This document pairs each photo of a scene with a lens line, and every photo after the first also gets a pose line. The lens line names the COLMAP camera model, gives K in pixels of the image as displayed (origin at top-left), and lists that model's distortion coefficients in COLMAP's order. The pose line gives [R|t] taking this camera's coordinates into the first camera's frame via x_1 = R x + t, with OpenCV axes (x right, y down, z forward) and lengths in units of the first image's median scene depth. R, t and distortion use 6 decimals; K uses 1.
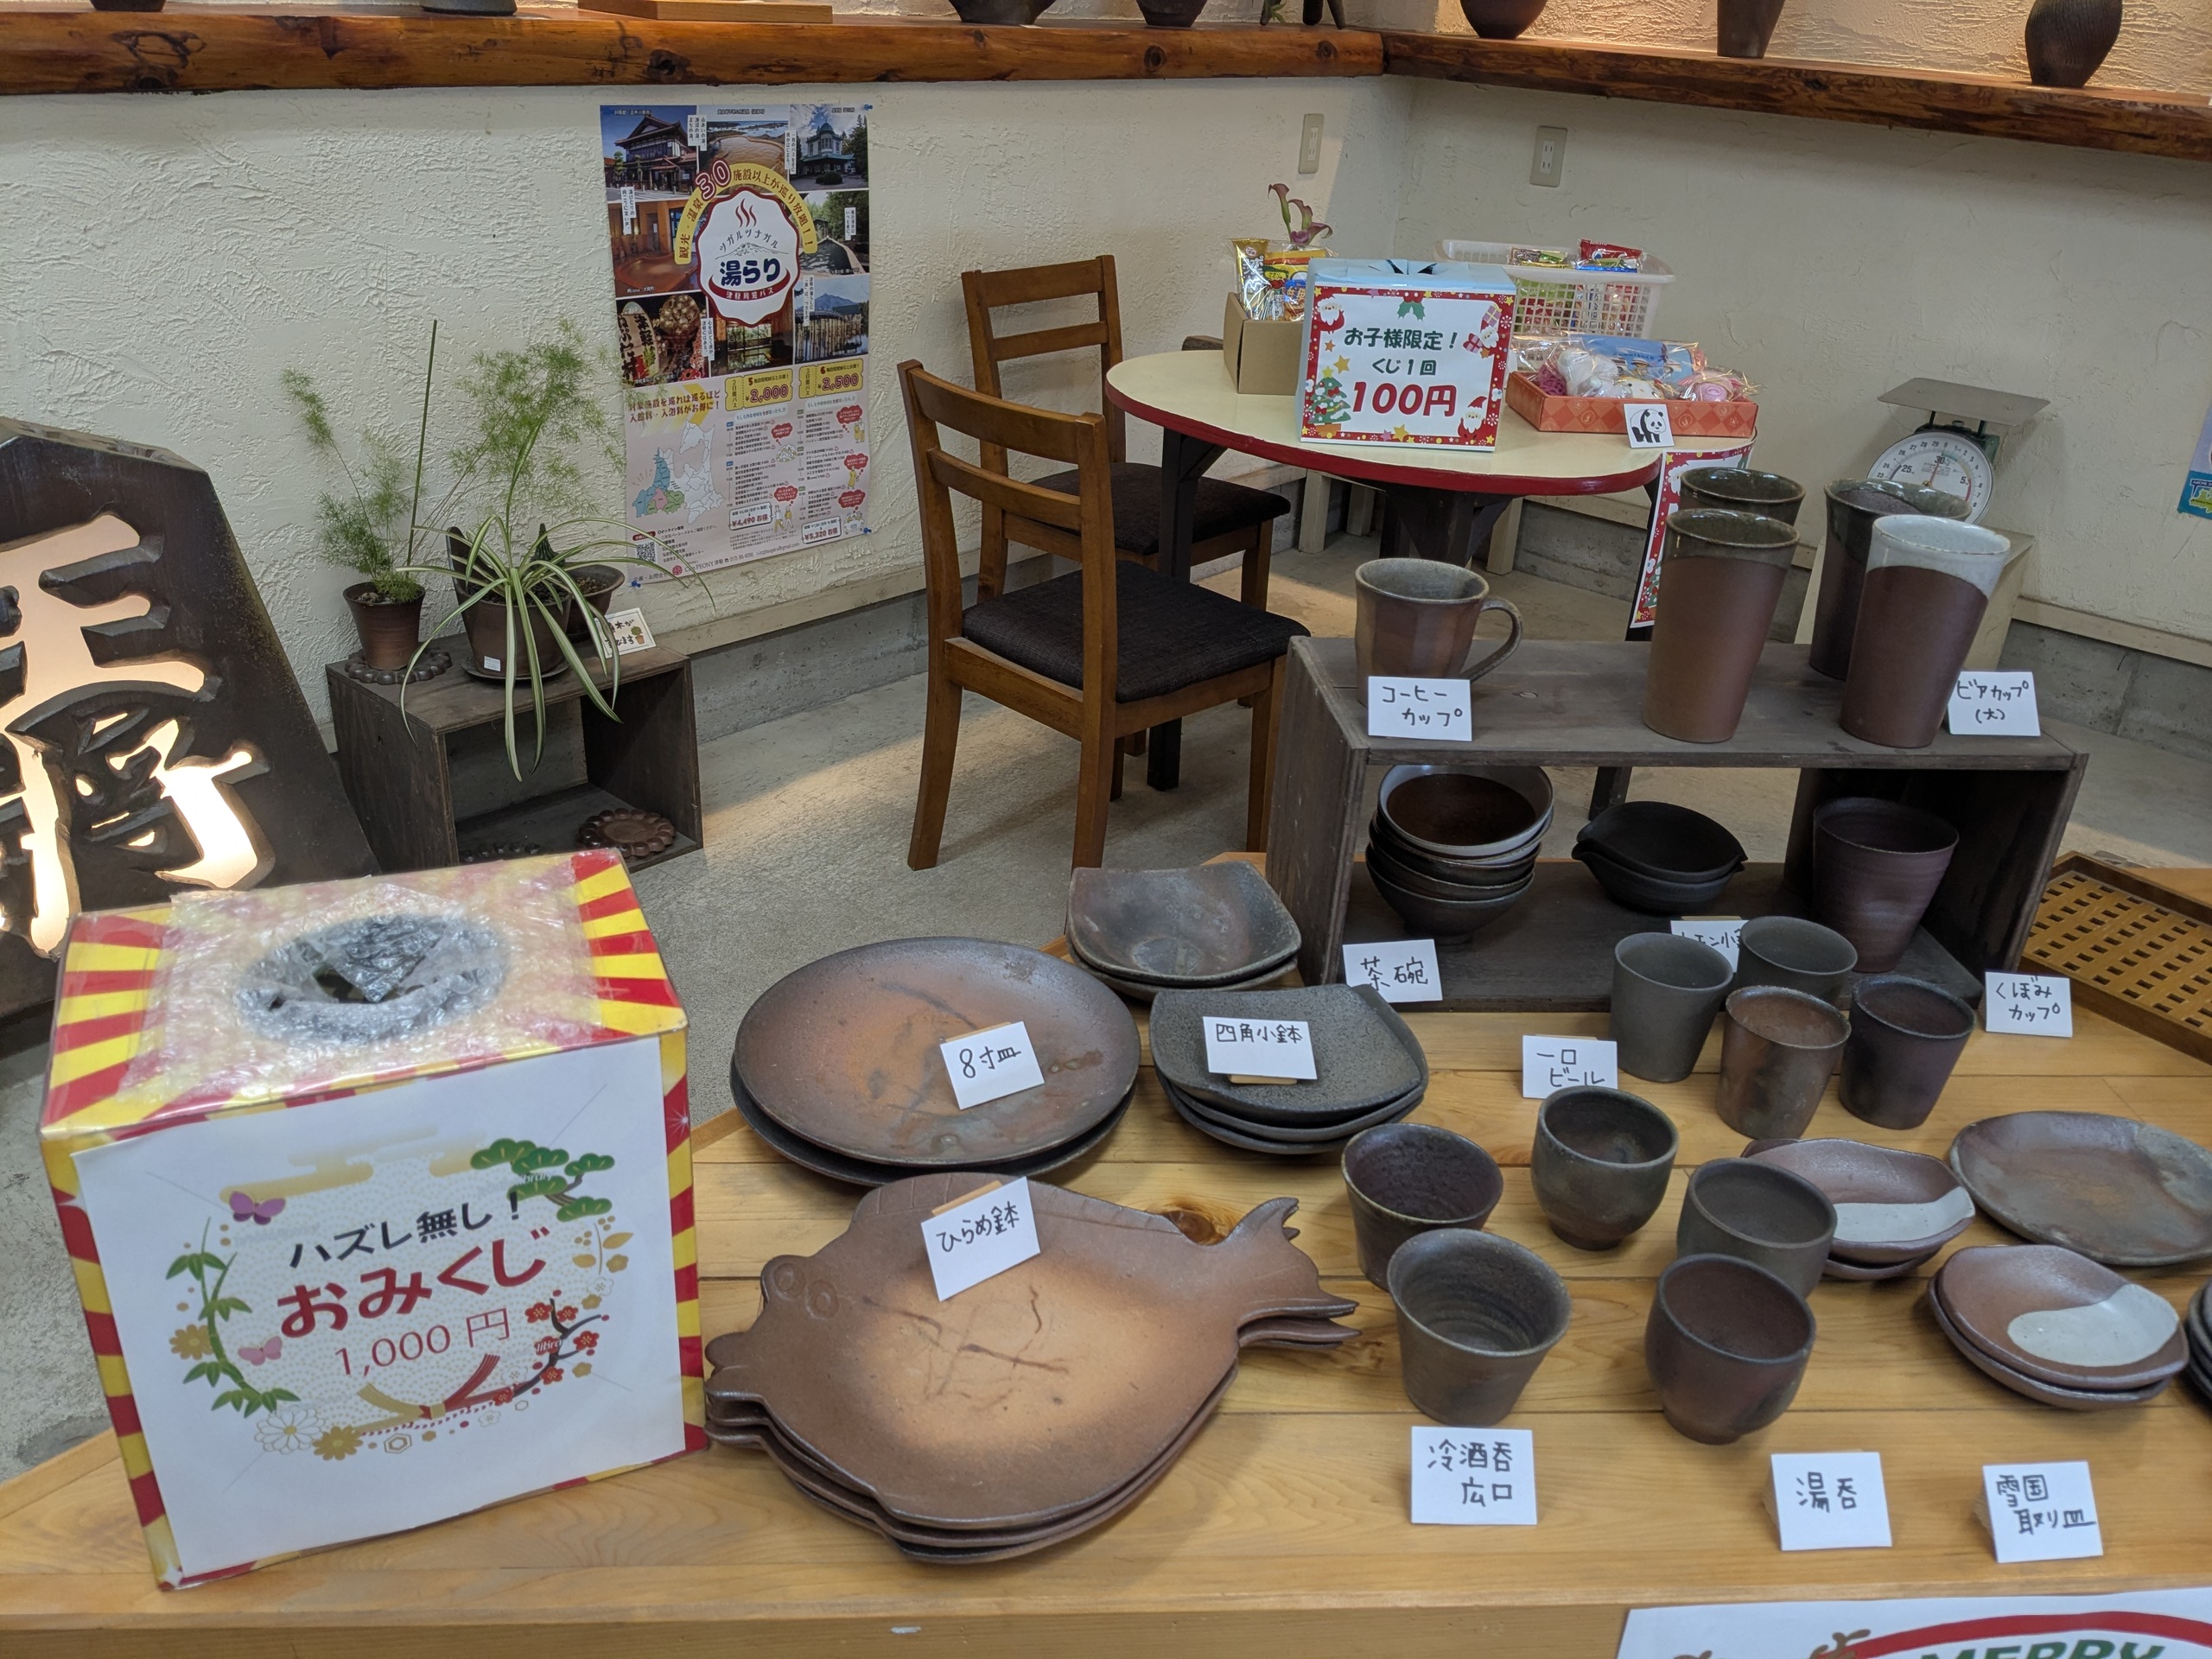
lens RADIAL K [[1758.5, 0, 1148.1], [0, 1758.5, 866.9], [0, 0, 1]] dist [0.065601, -0.102899]
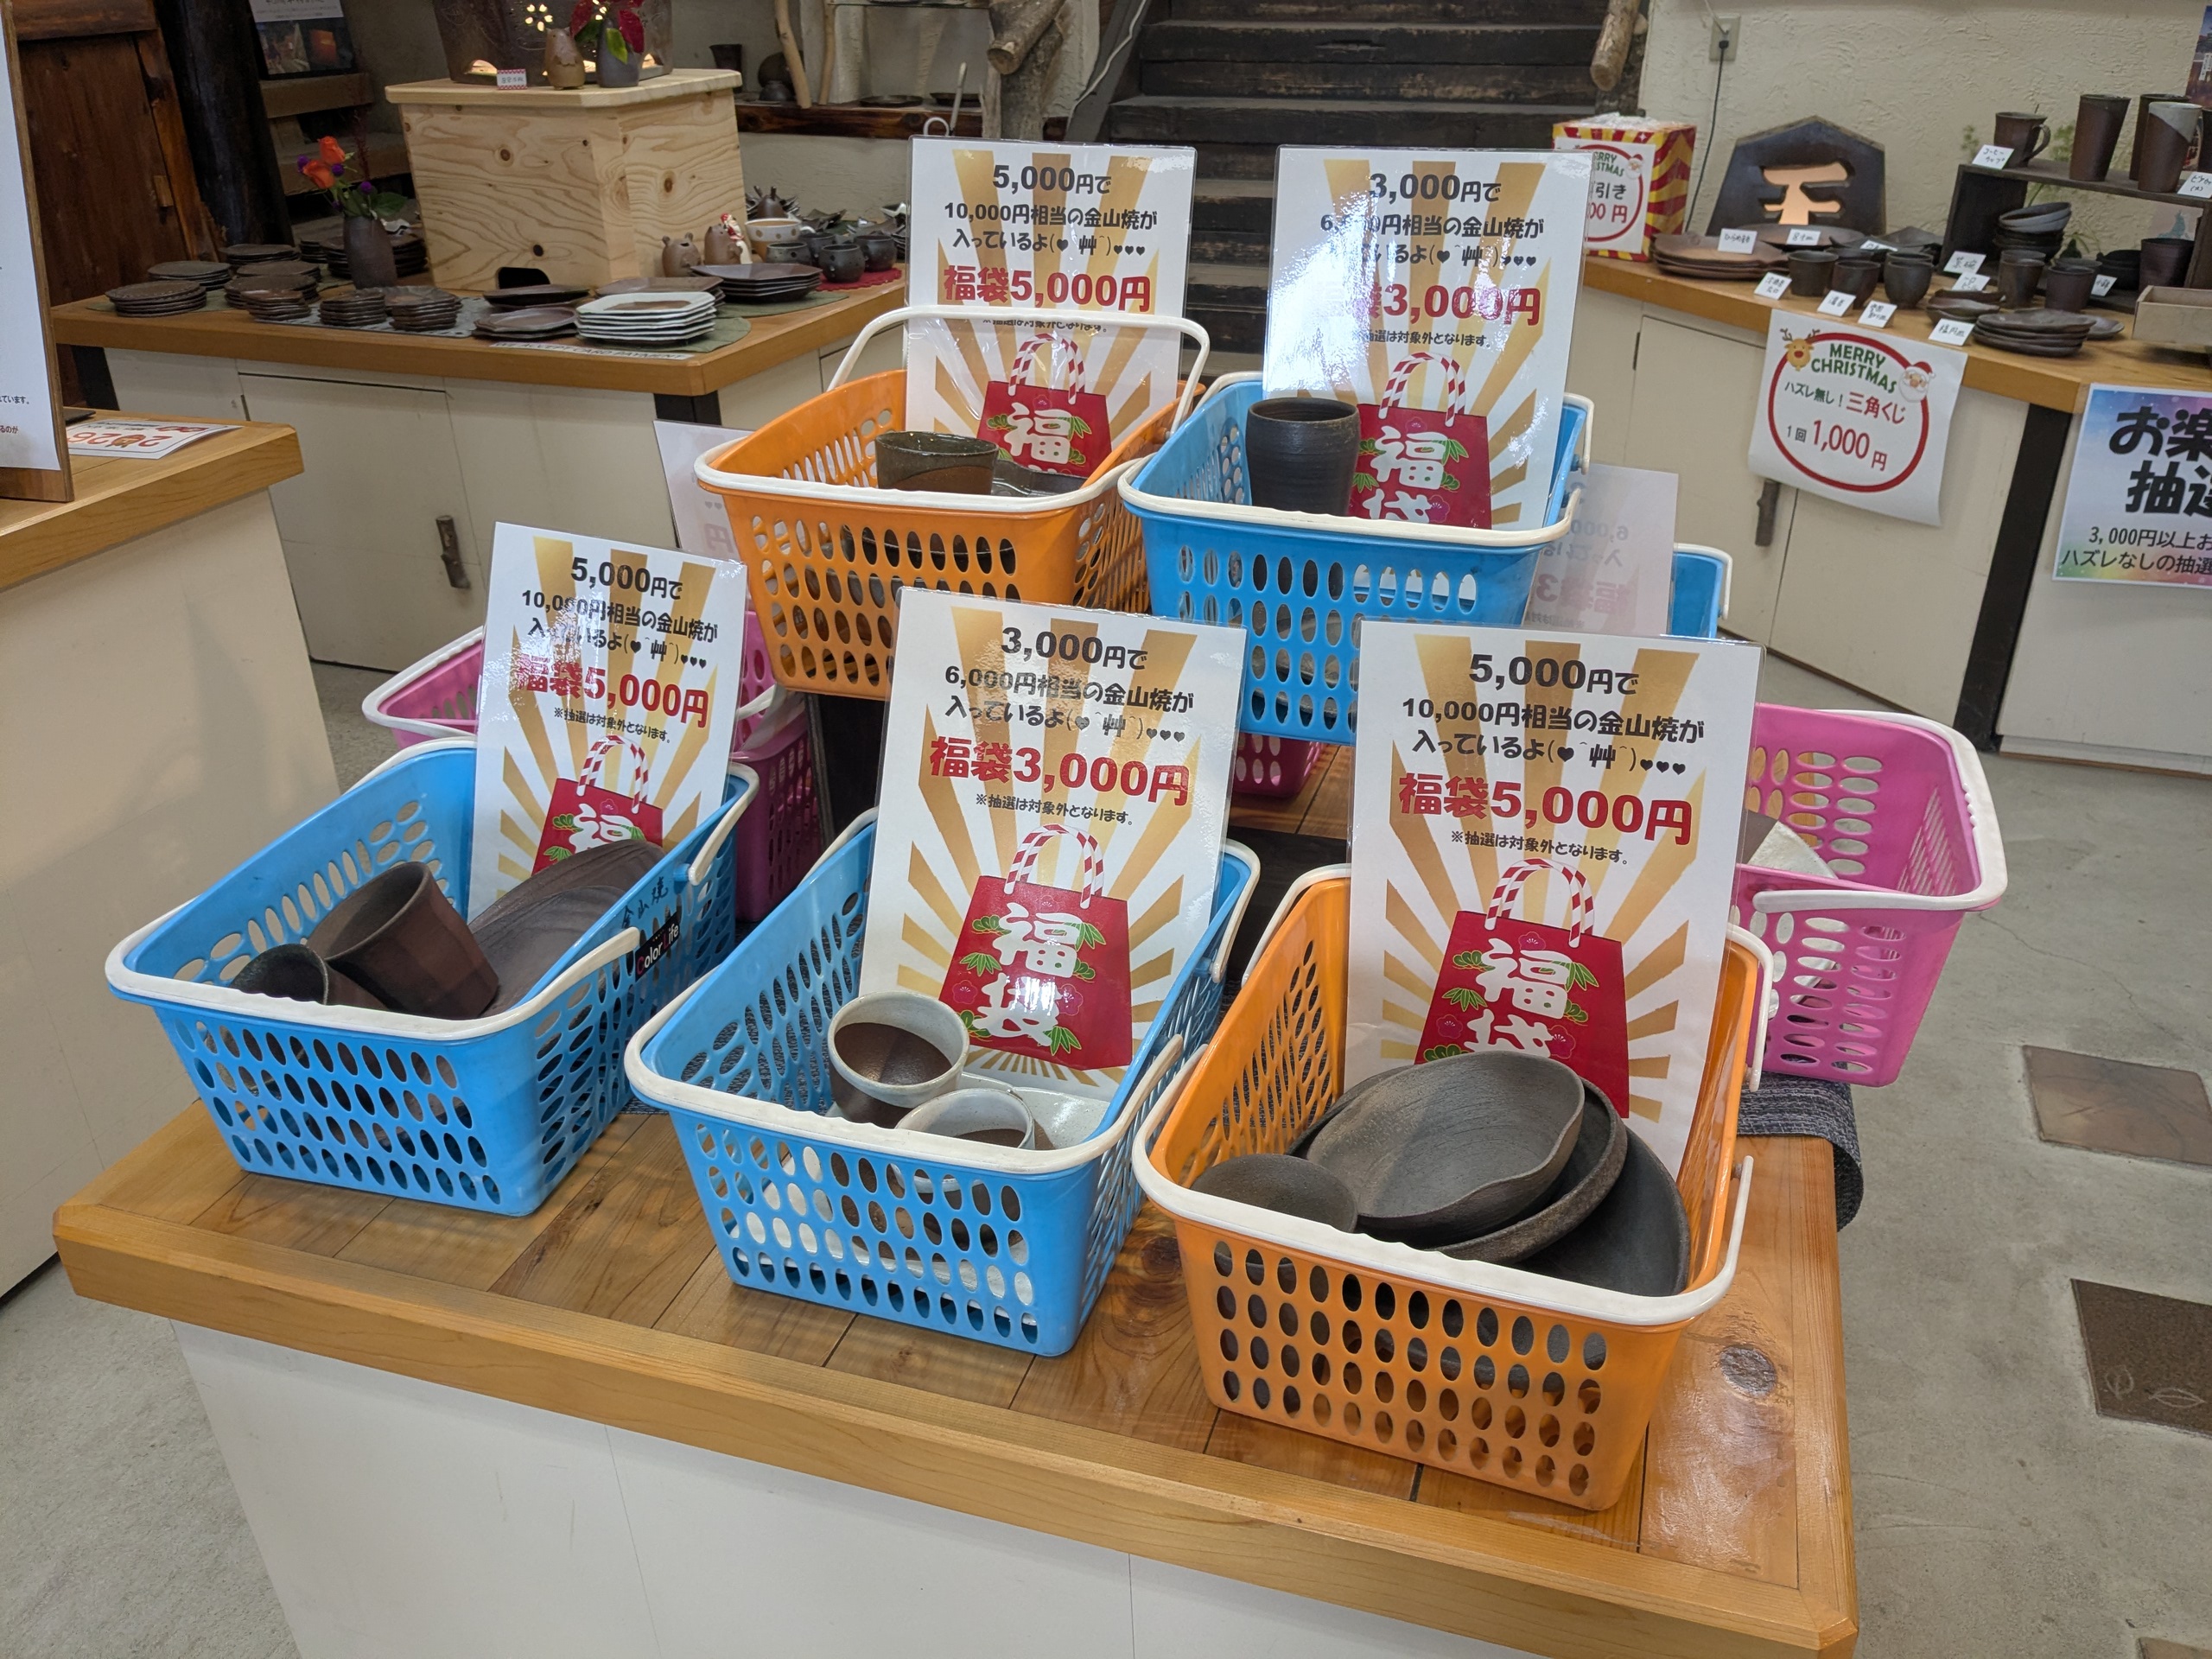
lens RADIAL K [[1795.2, 0, 1116.2], [0, 1795.2, 835.3], [0, 0, 1]] dist [0.056735, -0.093022]
pose [[0.393173, 0.379368, -0.837553, 1.013888], [-0.403991, 0.889553, 0.213276, 0.342619], [0.825958, 0.254510, 0.503010, -0.557479]]
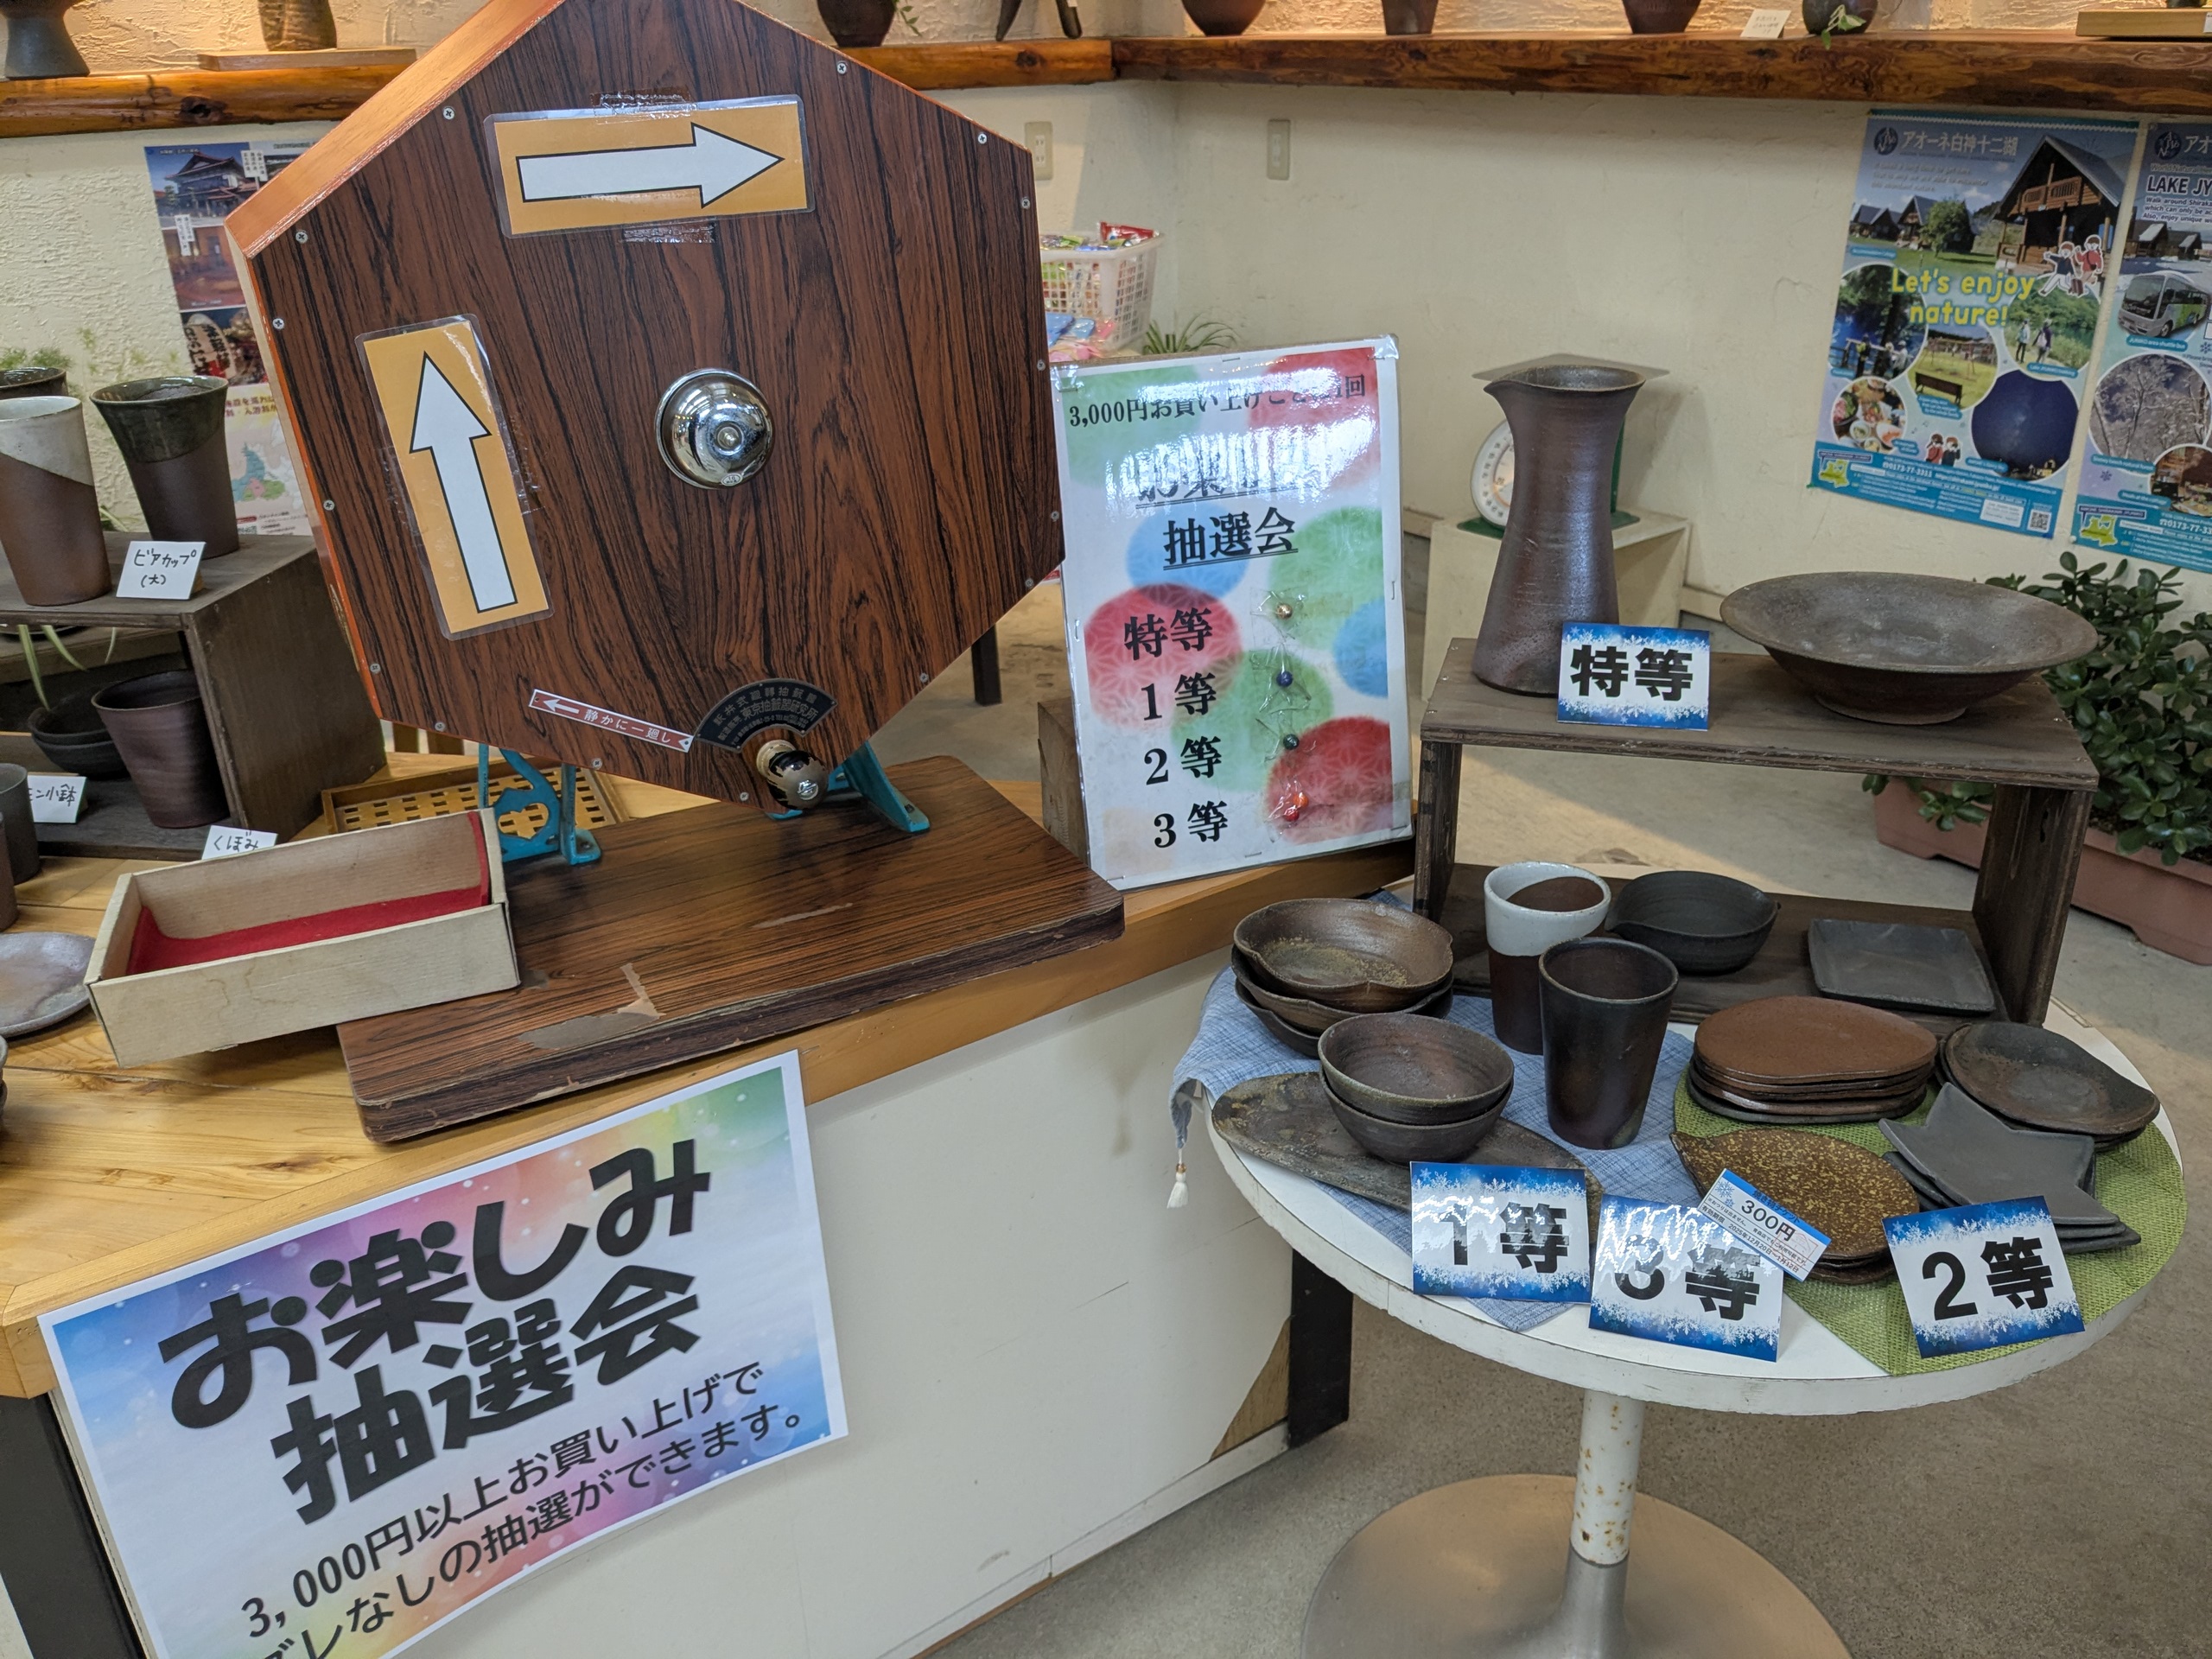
lens RADIAL K [[1795.2, 0, 1116.2], [0, 1795.2, 835.3], [0, 0, 1]] dist [0.056735, -0.093022]
pose [[0.967476, 0.032644, -0.250848, 0.575288], [-0.044882, 0.998057, -0.043219, 0.039613], [0.248950, 0.053072, 0.967061, 0.037592]]
